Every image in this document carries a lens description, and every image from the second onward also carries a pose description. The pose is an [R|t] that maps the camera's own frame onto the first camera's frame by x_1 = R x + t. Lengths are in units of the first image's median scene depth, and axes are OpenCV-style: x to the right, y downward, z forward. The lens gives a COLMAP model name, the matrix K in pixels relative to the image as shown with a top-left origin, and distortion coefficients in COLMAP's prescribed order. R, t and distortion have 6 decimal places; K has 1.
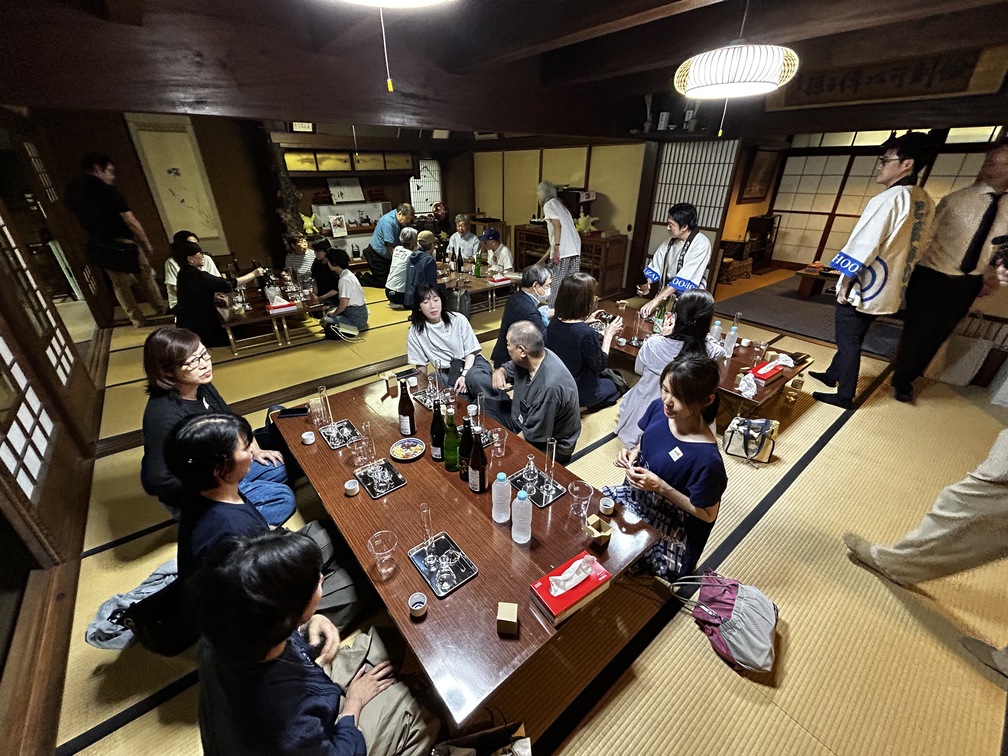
lens RADIAL K [[409.4, 0, 506.2], [0, 409.4, 380.1], [0, 0, 1]] dist [0.002007, 0.000616]
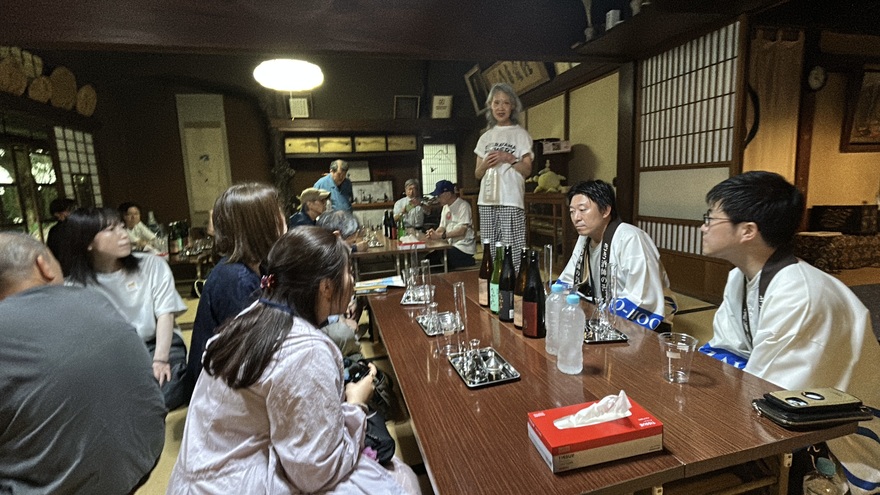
lens RADIAL K [[415.8, 0, 440.1], [0, 415.8, 248.0], [0, 0, 1]] dist [0.003033, 0.000141]
pose [[0.908822, 0.022102, -0.416598, 0.286218], [-0.152895, 0.946760, -0.283318, -0.017327], [0.388156, 0.321182, 0.863816, 0.270793]]
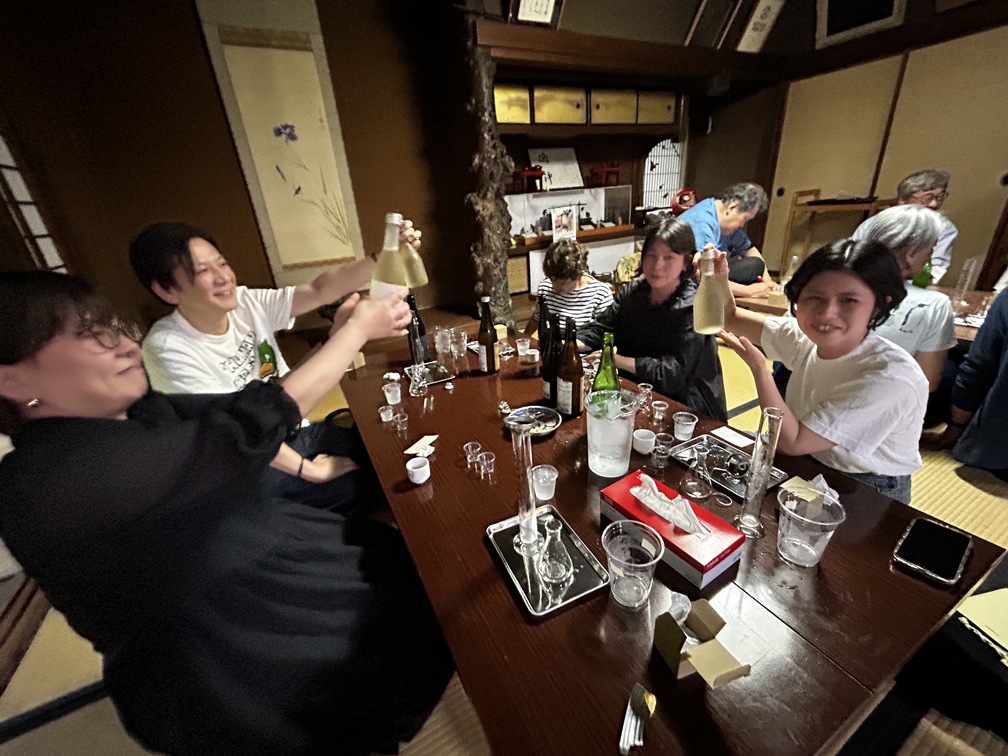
lens RADIAL K [[409.4, 0, 505.5], [0, 409.4, 376.8], [0, 0, 1]] dist [0.002007, 0.000616]
pose [[0.980526, 0.007071, -0.196262, -0.394402], [-0.019695, 0.997854, -0.062445, -0.161248], [0.195399, 0.065095, 0.978561, 0.515294]]
